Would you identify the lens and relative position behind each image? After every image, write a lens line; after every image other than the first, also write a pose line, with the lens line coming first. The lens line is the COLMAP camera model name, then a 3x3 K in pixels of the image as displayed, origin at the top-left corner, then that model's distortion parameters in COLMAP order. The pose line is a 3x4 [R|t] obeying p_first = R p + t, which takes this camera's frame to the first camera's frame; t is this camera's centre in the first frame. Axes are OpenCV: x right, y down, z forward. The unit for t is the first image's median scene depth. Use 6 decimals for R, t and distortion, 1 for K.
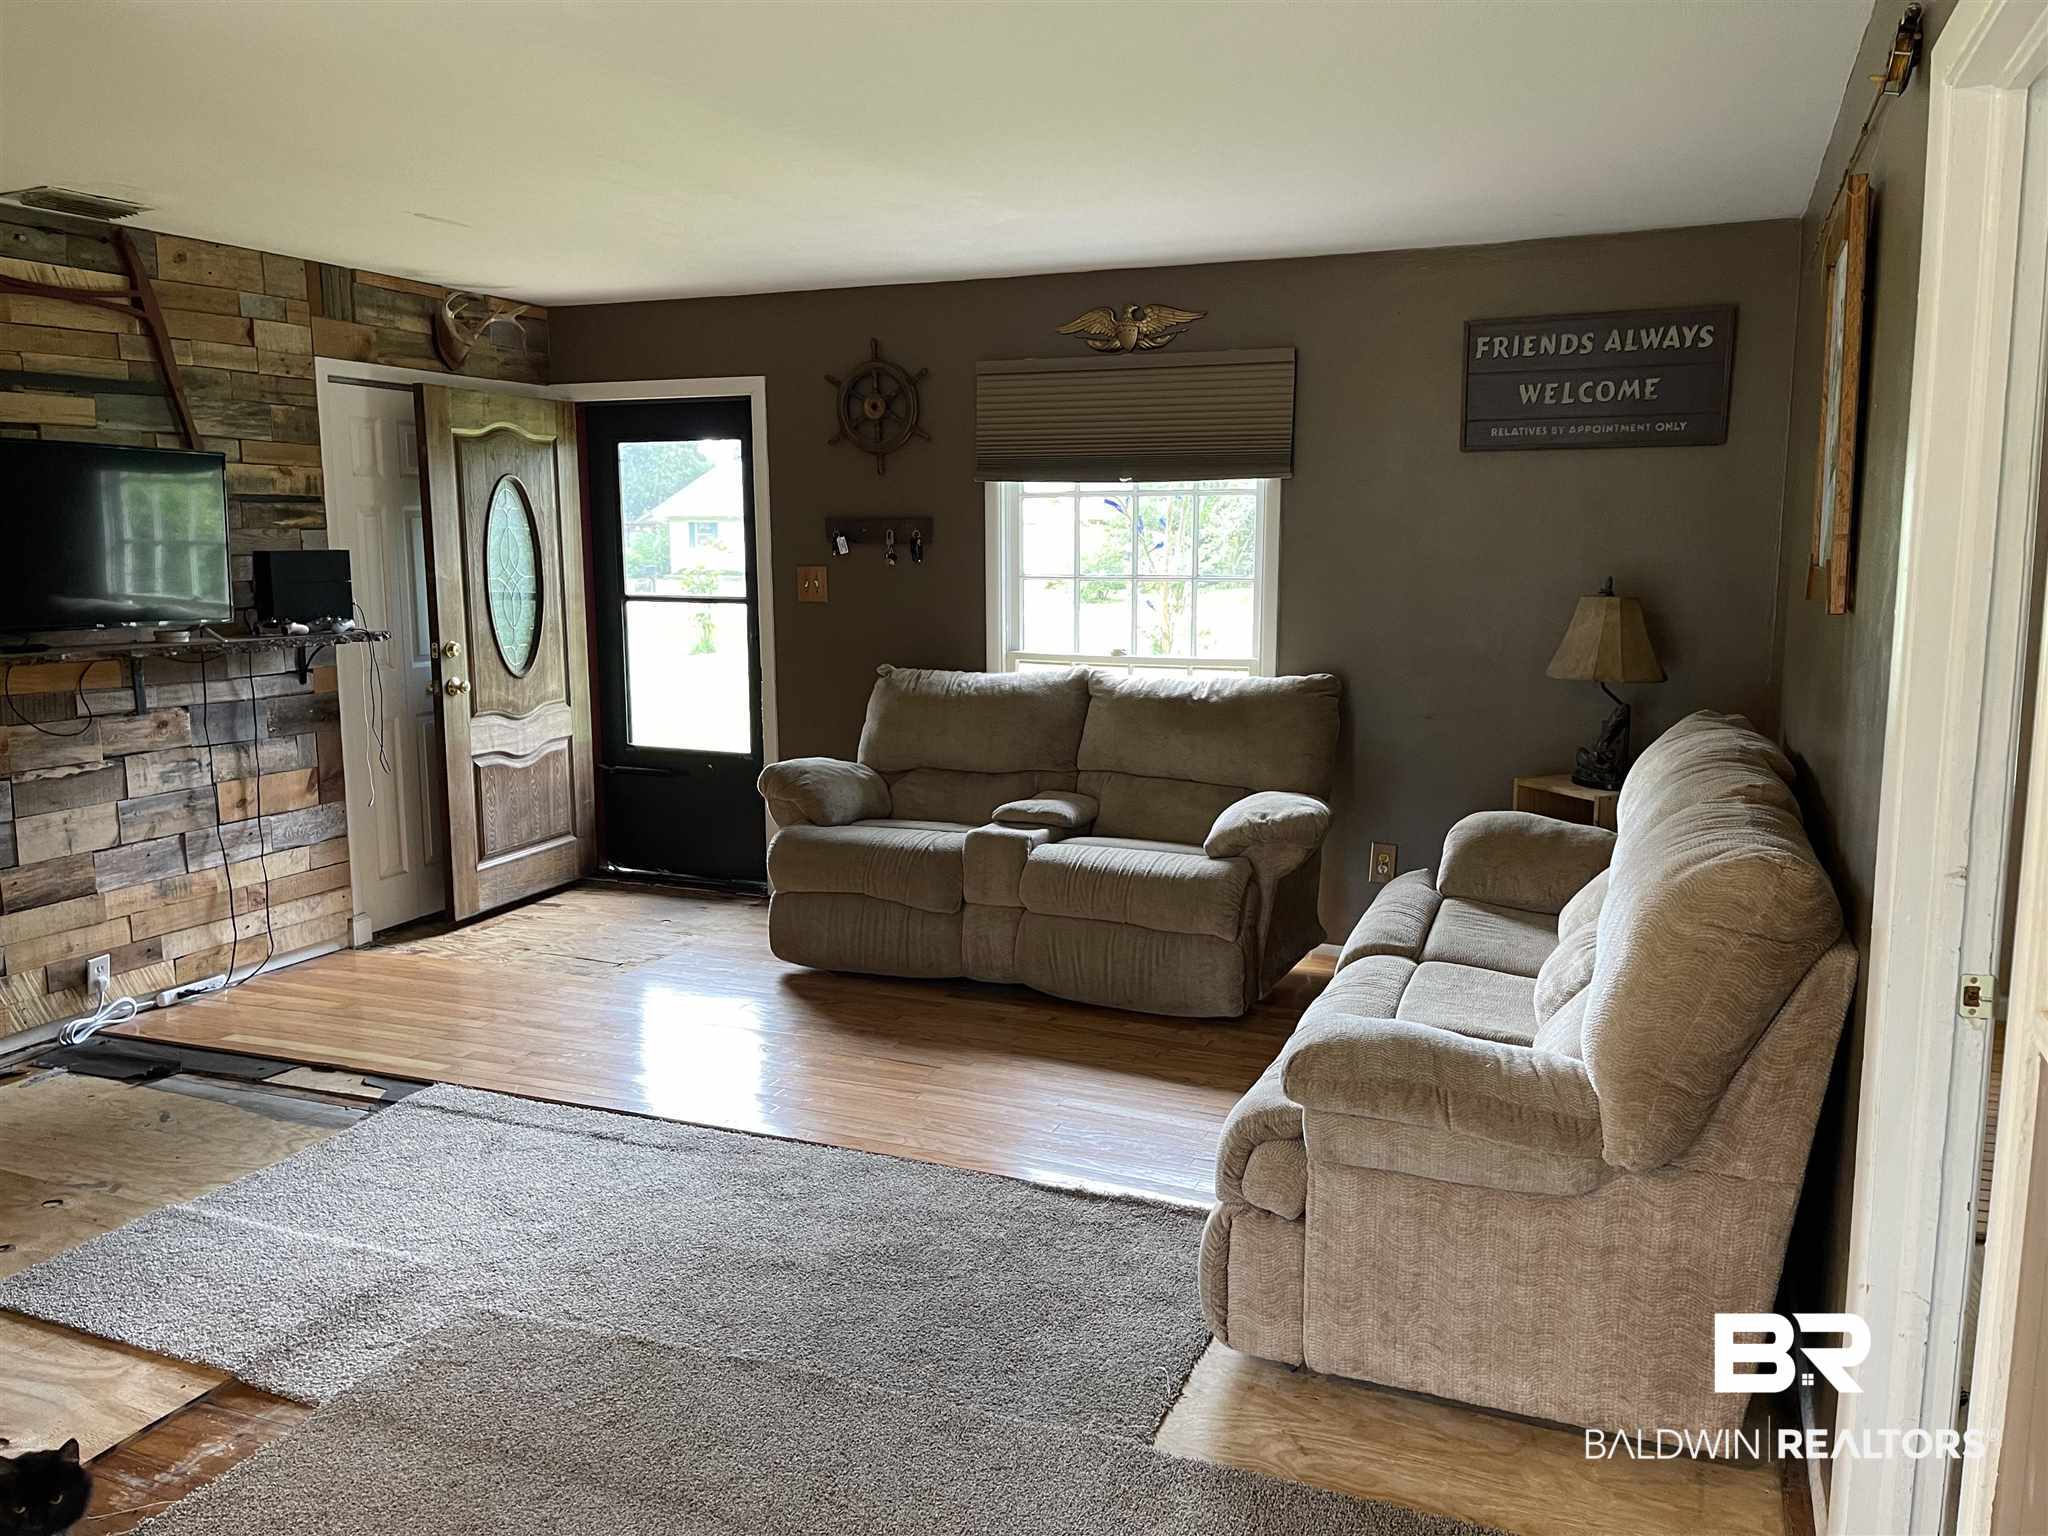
lens RADIAL K [[1546.3, 0, 1036.7], [0, 1546.3, 784.3], [0, 0, 1]] dist [0.056439, -0.075795]
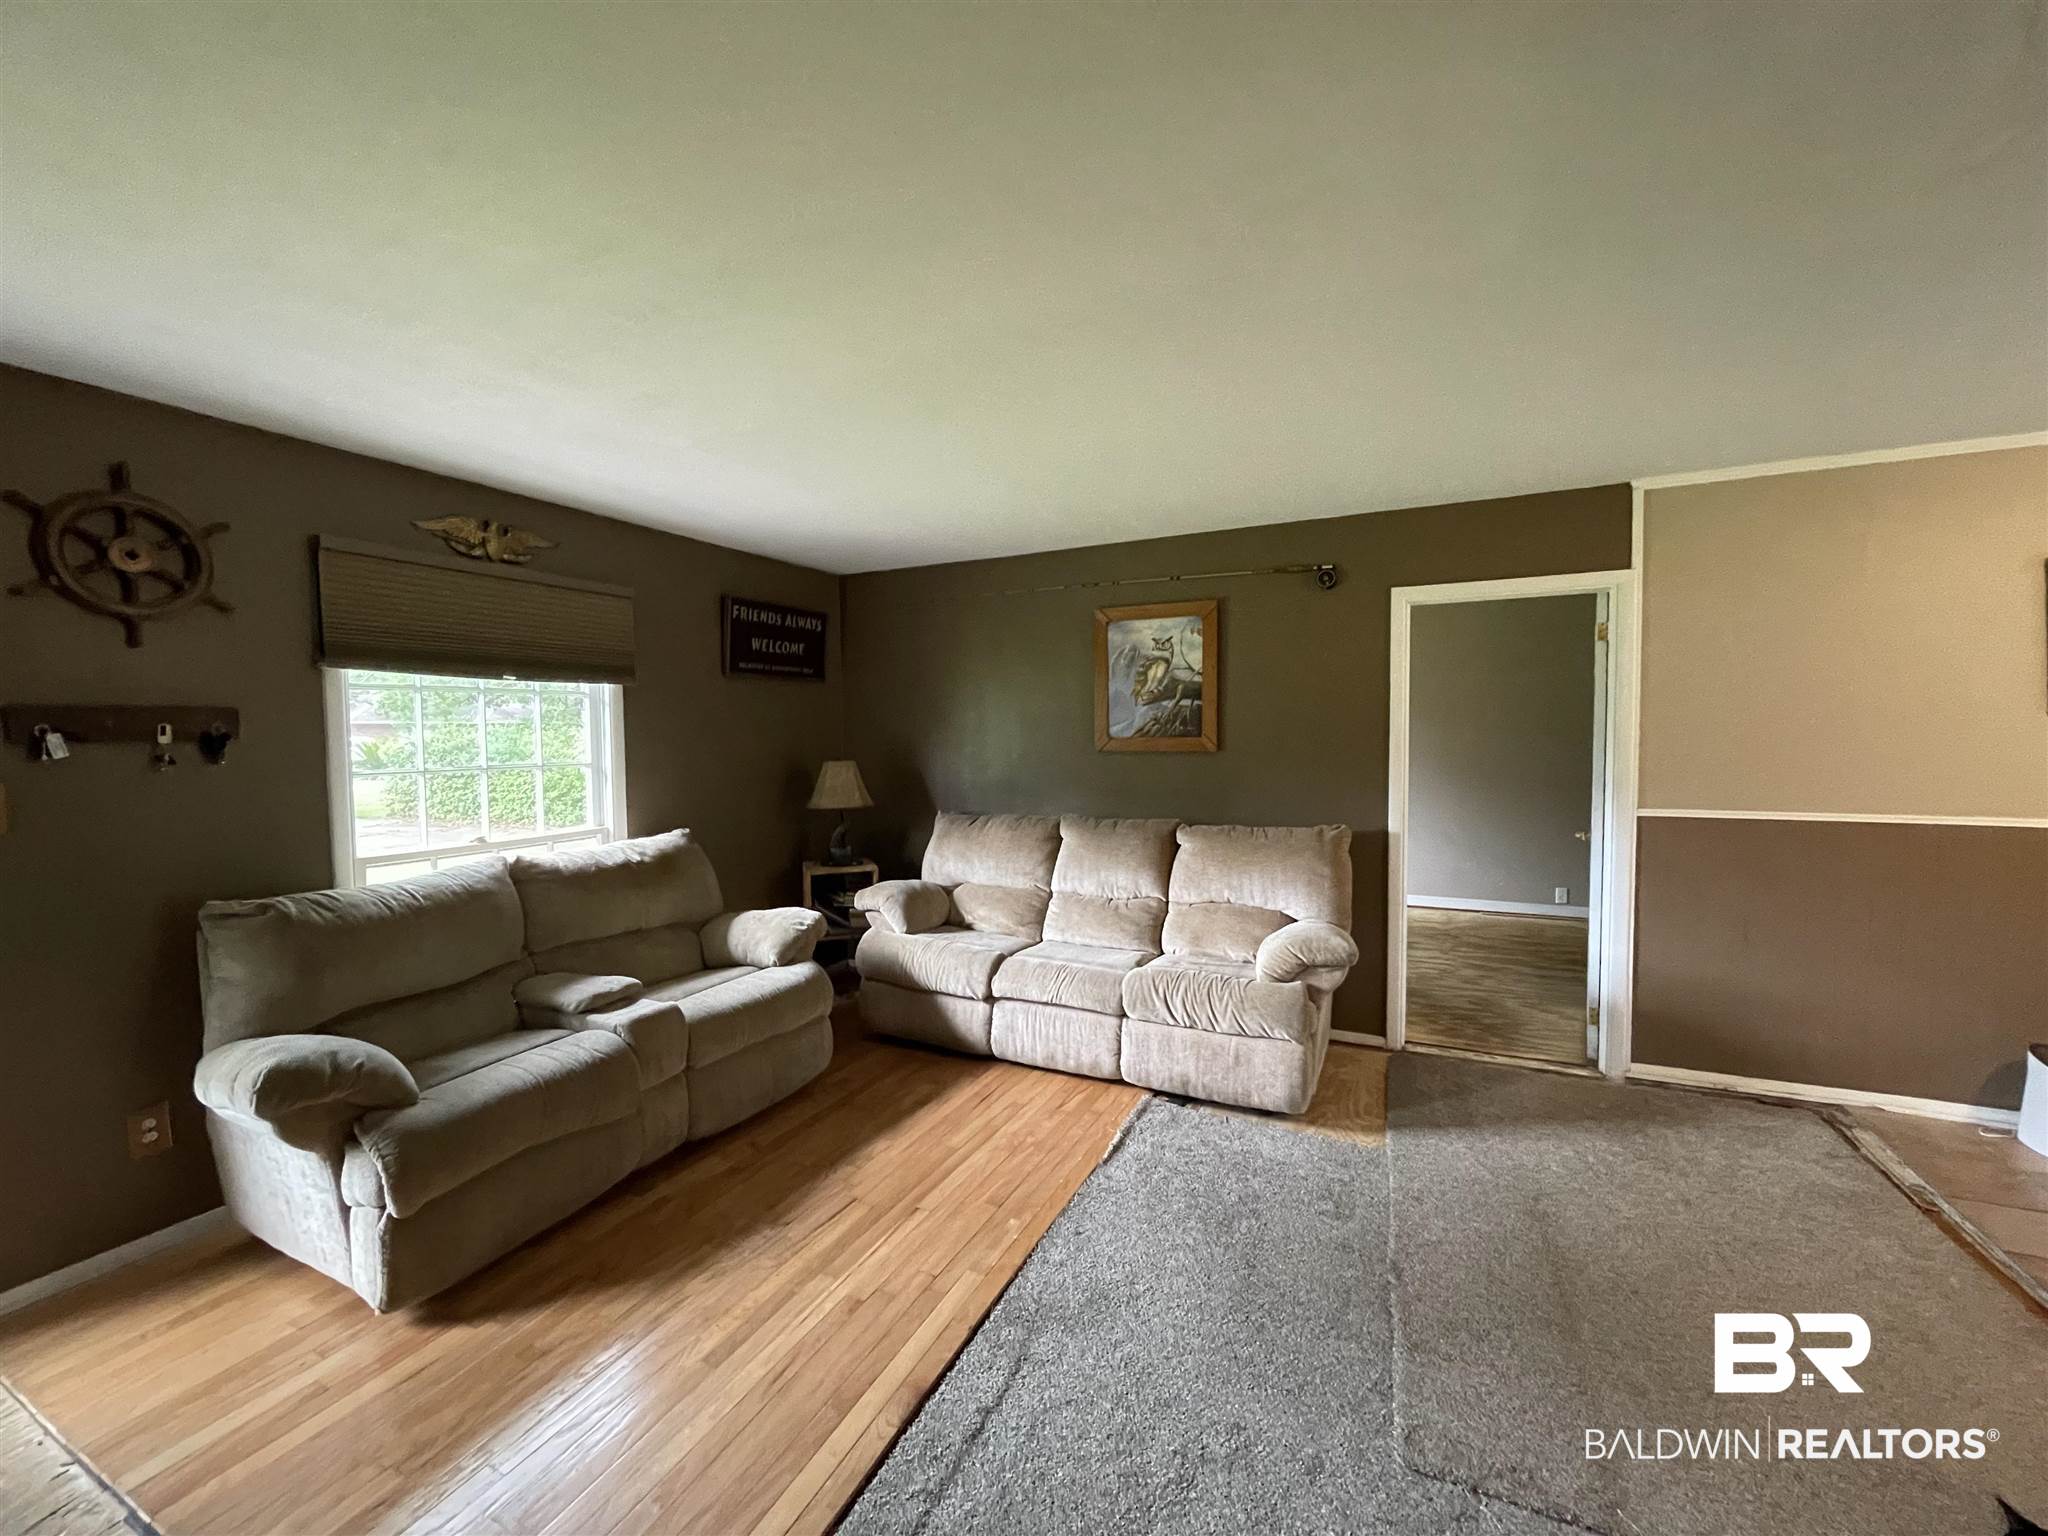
lens RADIAL K [[812.1, 0, 1023.9], [0, 812.1, 766.7], [0, 0, 1]] dist [-0.000004, -0.000014]
pose [[0.066469, -0.051110, 0.996479, -0.501442], [0.161322, 0.986098, 0.039817, -0.103432], [-0.984661, 0.158107, 0.073790, 0.634661]]
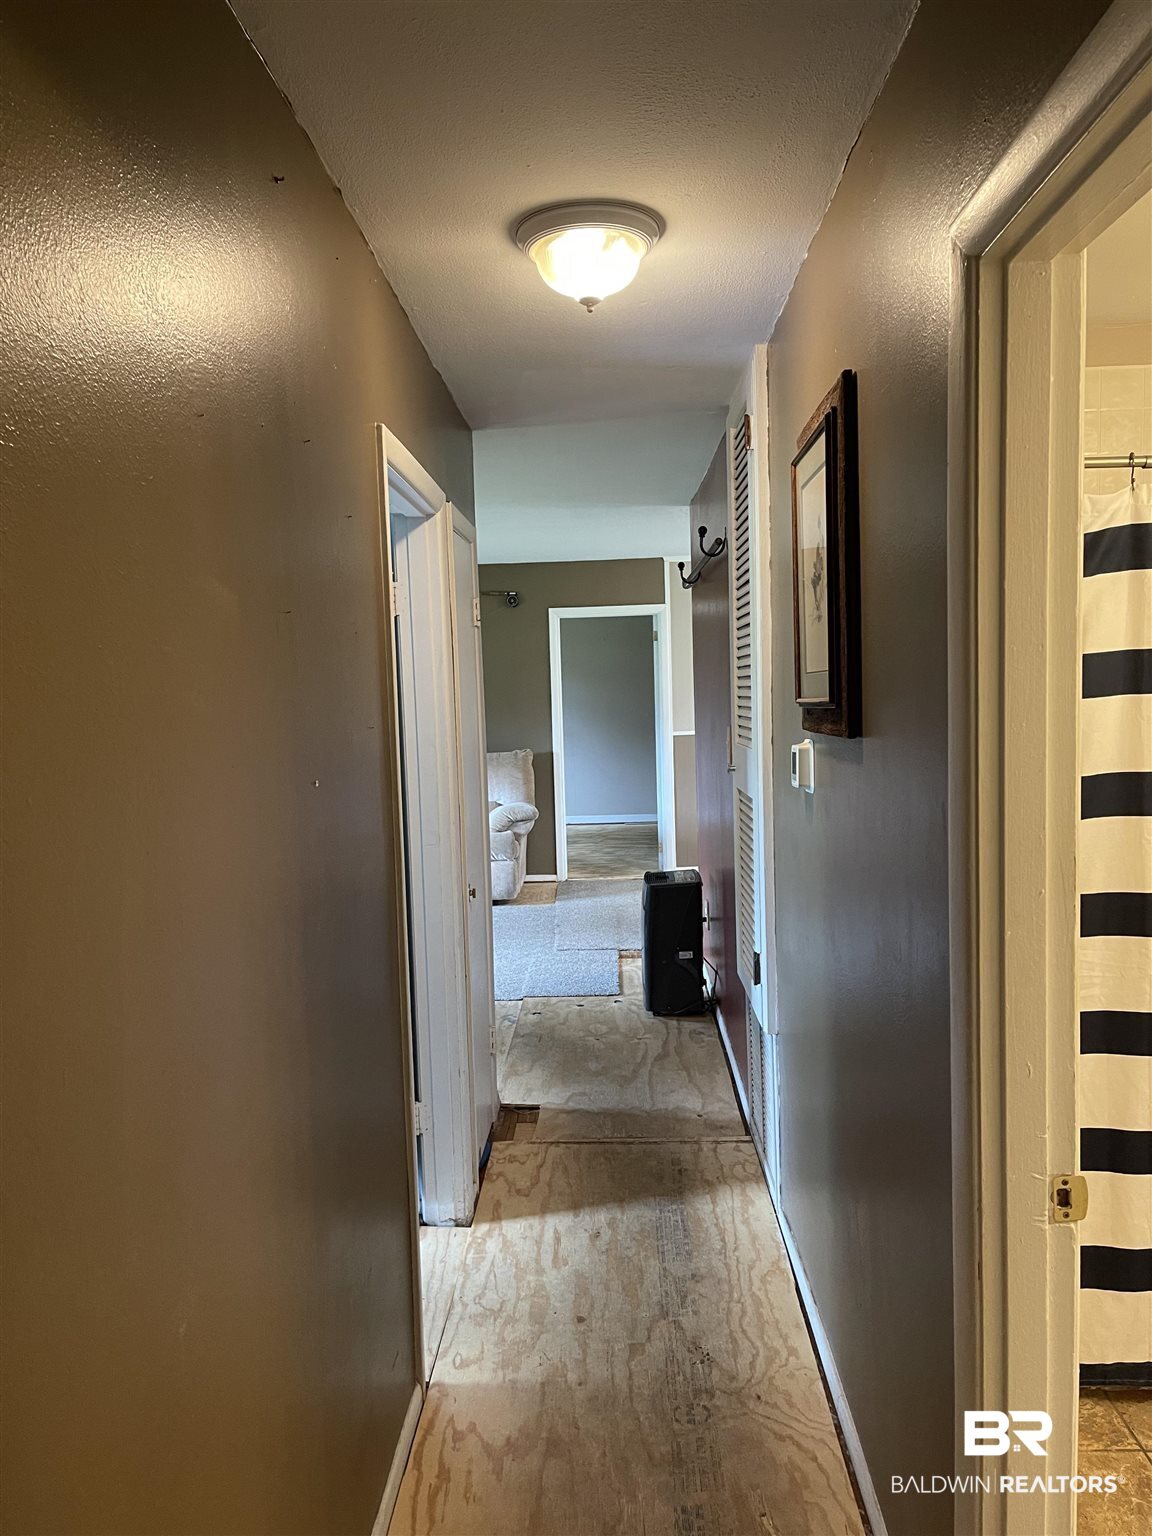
lens RADIAL K [[1159.7, 0, 577.1], [0, 1159.7, 770.6], [0, 0, 1]] dist [0.056439, -0.075795]
pose [[-0.351585, -0.057016, 0.934418, -1.347617], [0.170460, 0.977558, 0.123786, -0.145046], [-0.920506, 0.202803, -0.333976, 0.912979]]
